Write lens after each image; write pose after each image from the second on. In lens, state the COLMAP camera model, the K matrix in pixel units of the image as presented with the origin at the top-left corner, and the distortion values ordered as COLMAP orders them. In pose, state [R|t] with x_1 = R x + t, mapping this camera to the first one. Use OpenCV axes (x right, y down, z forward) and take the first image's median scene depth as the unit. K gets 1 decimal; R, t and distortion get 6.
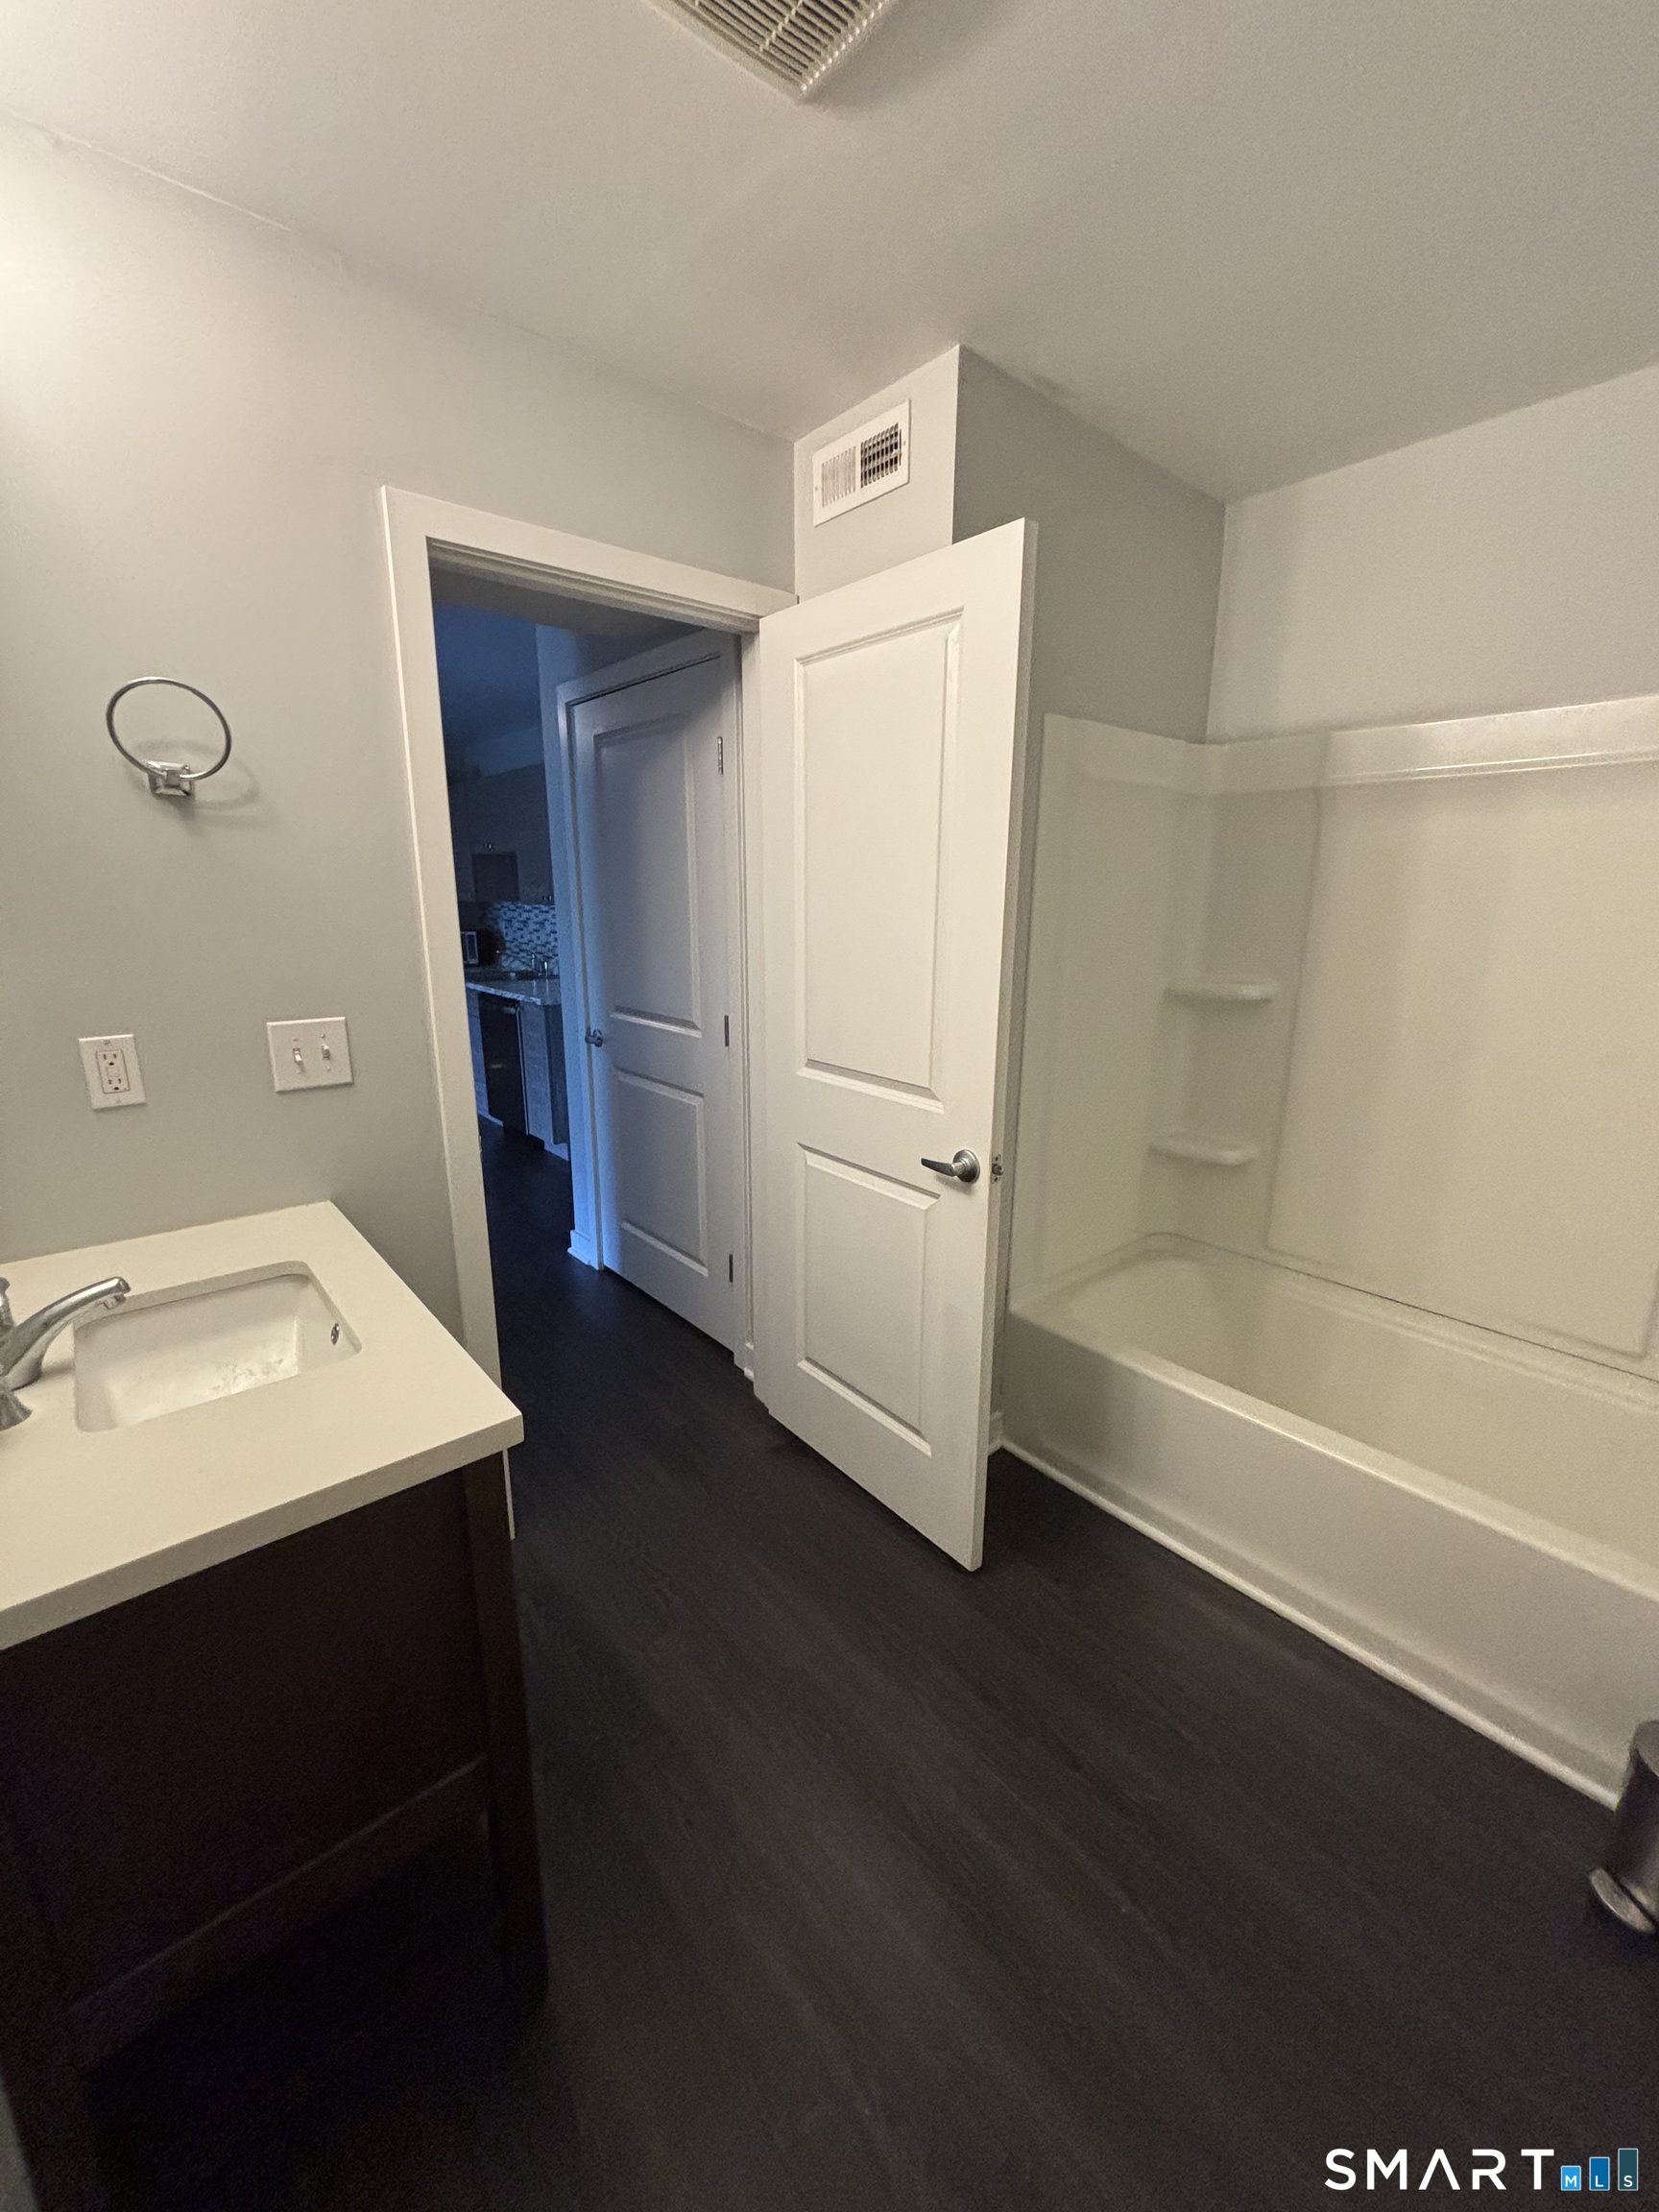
lens RADIAL K [[890.7, 0, 829.9], [0, 890.7, 1112.4], [0, 0, 1]] dist [0.001339, 0.000153]
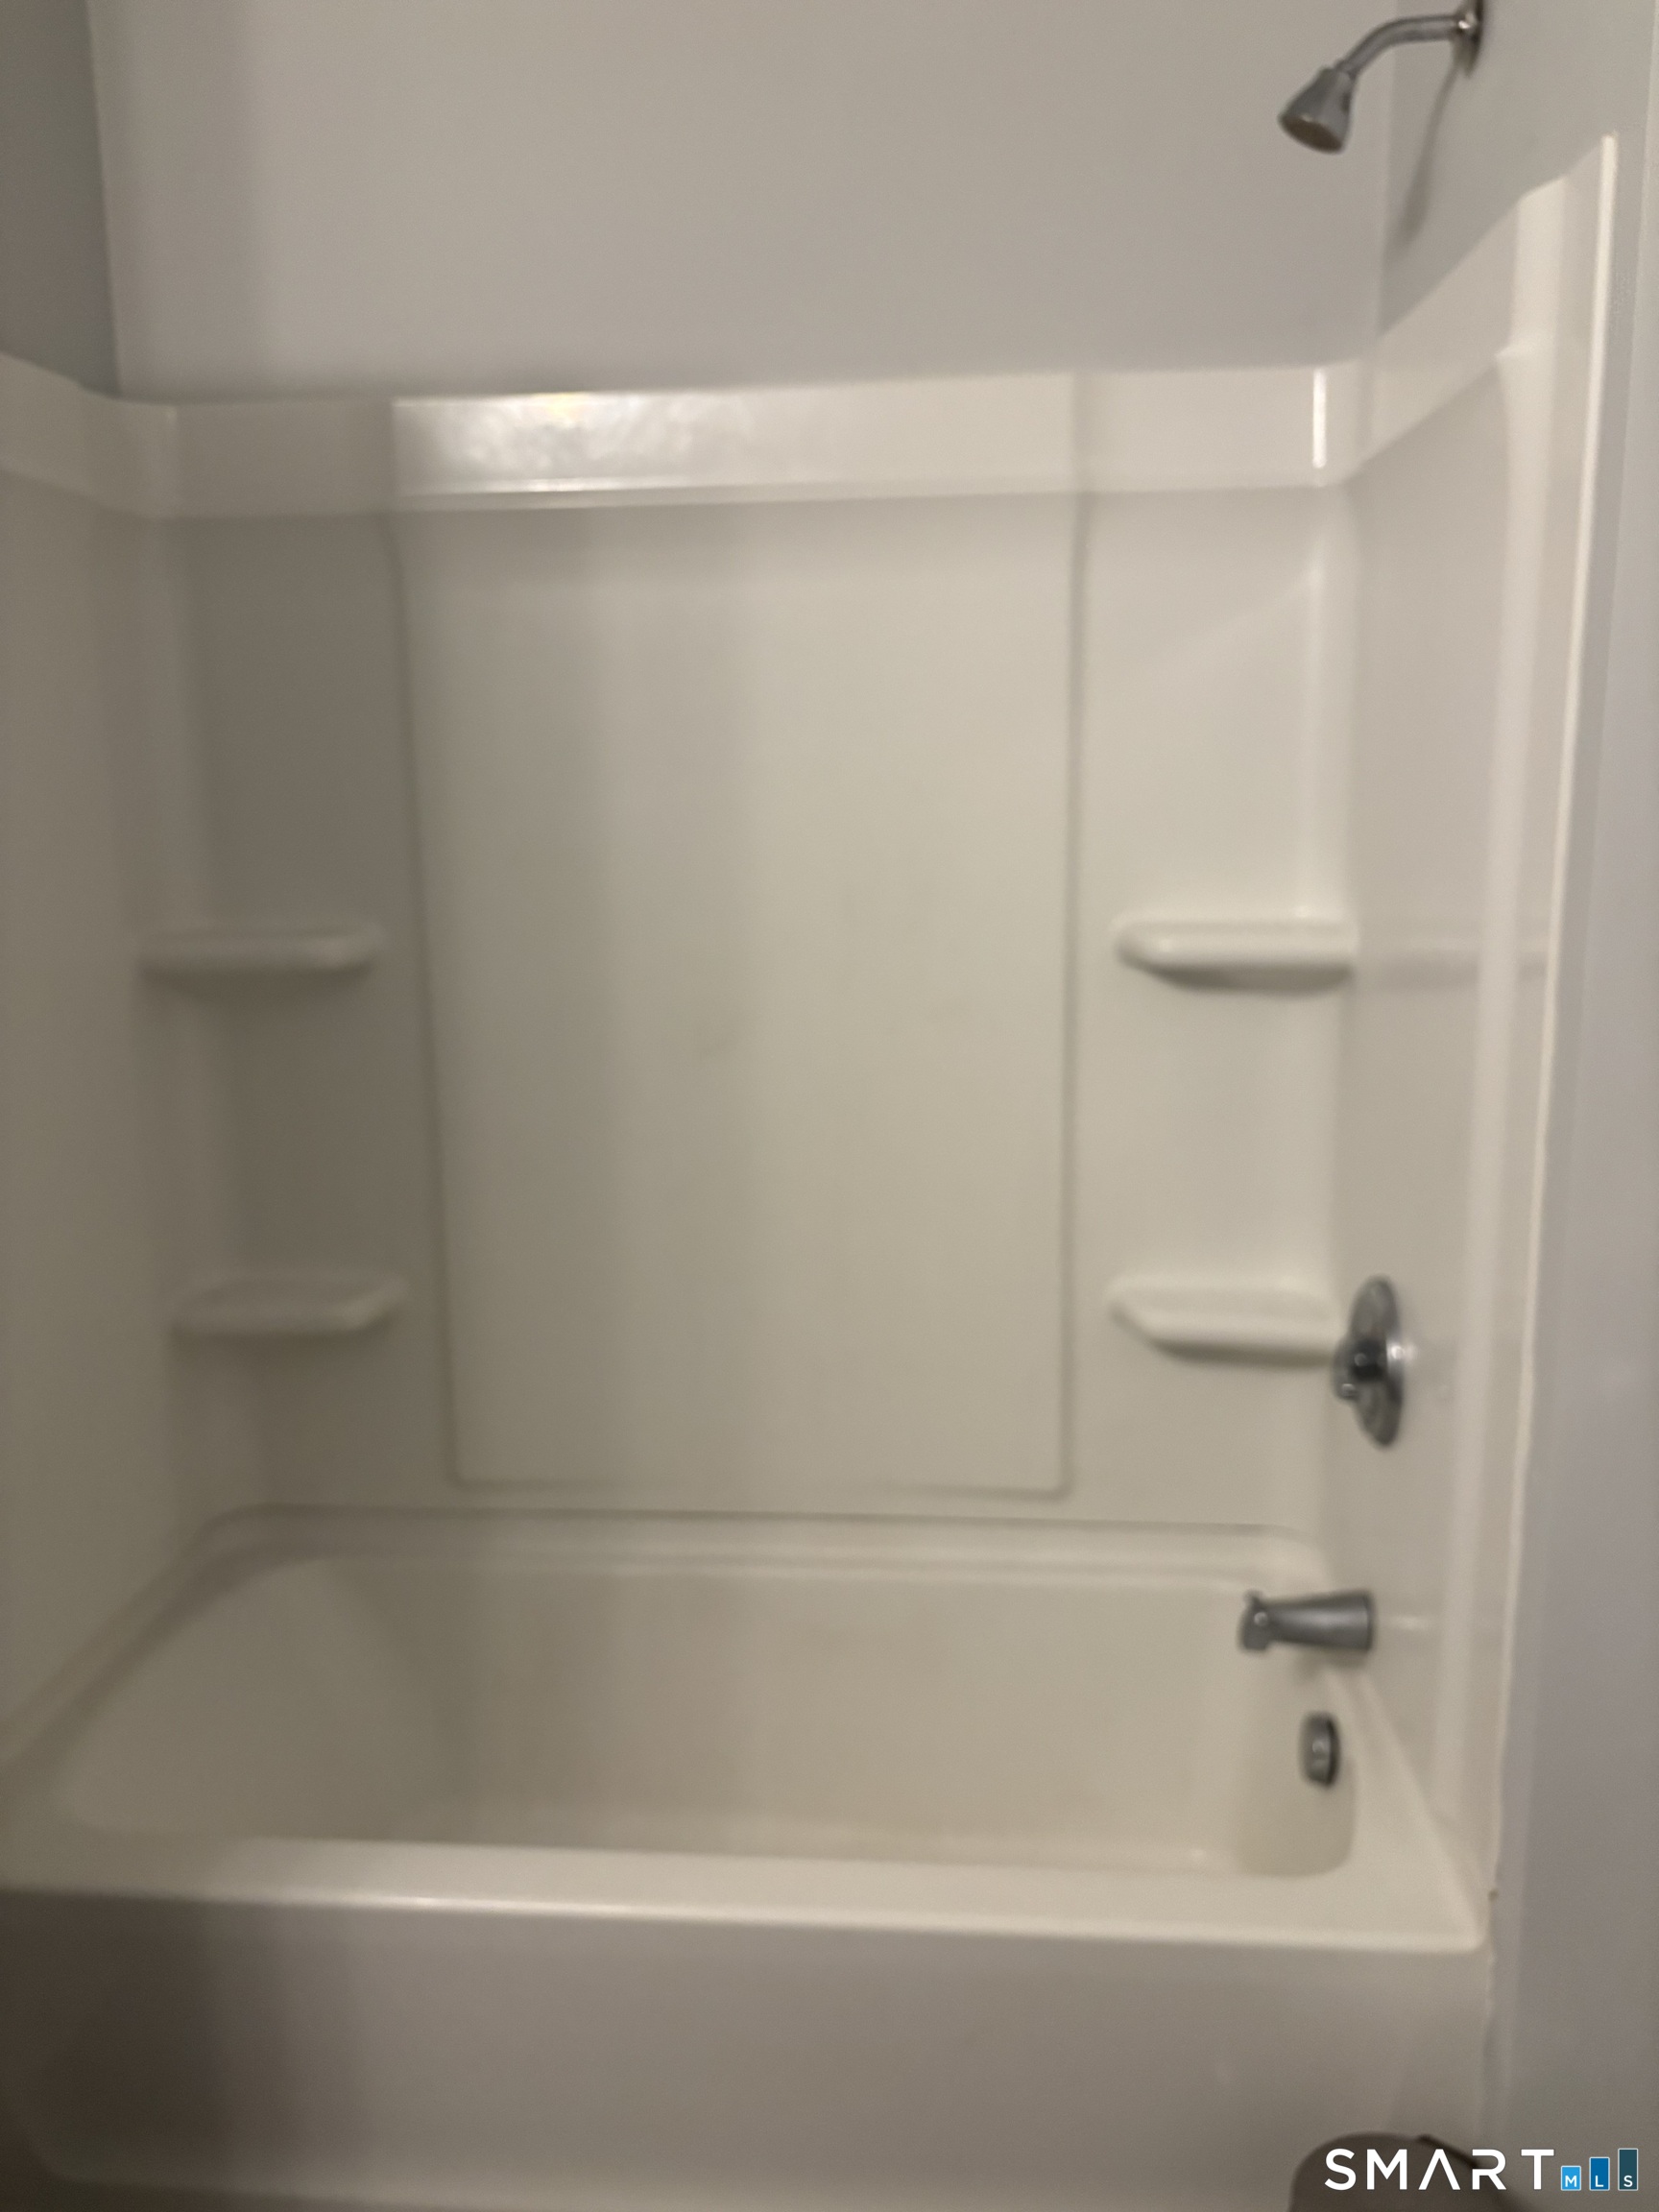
lens RADIAL K [[1660.6, 0, 832.6], [0, 1660.6, 1111.8], [0, 0, 1]] dist [0.008366, -0.001857]
pose [[0.714691, -0.145885, 0.684058, 0.061766], [0.190839, 0.981571, 0.009948, -0.013586], [-0.672902, 0.123435, 0.729360, 0.212910]]
